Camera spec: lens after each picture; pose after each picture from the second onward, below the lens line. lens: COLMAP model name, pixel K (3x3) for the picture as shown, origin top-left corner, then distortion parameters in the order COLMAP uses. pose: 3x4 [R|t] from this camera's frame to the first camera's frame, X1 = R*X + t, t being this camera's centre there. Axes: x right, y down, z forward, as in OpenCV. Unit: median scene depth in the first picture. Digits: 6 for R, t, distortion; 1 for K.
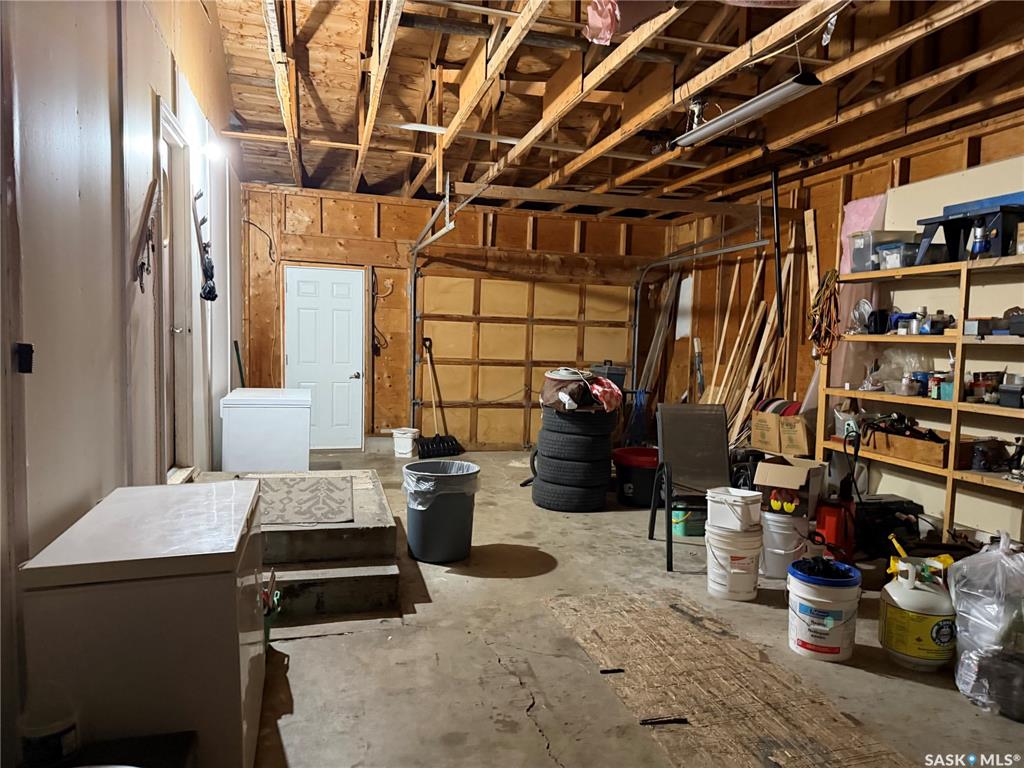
lens RADIAL K [[728.9, 0, 513.9], [0, 728.9, 385.5], [0, 0, 1]] dist [0.084681, -0.009344]
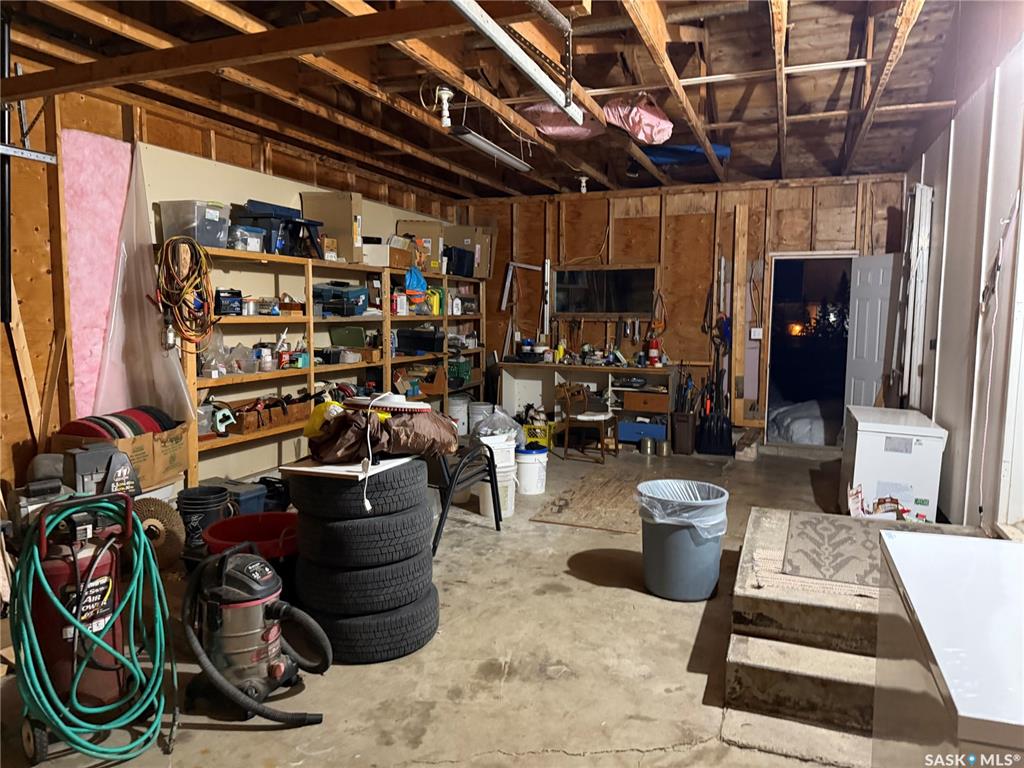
lens RADIAL K [[728.9, 0, 511.7], [0, 728.9, 378.9], [0, 0, 1]] dist [0.084681, -0.009344]
pose [[-0.813024, -0.072499, 0.577699, -0.396964], [0.025773, 0.986763, 0.160107, -0.141662], [-0.581659, 0.145060, -0.800394, 1.693851]]
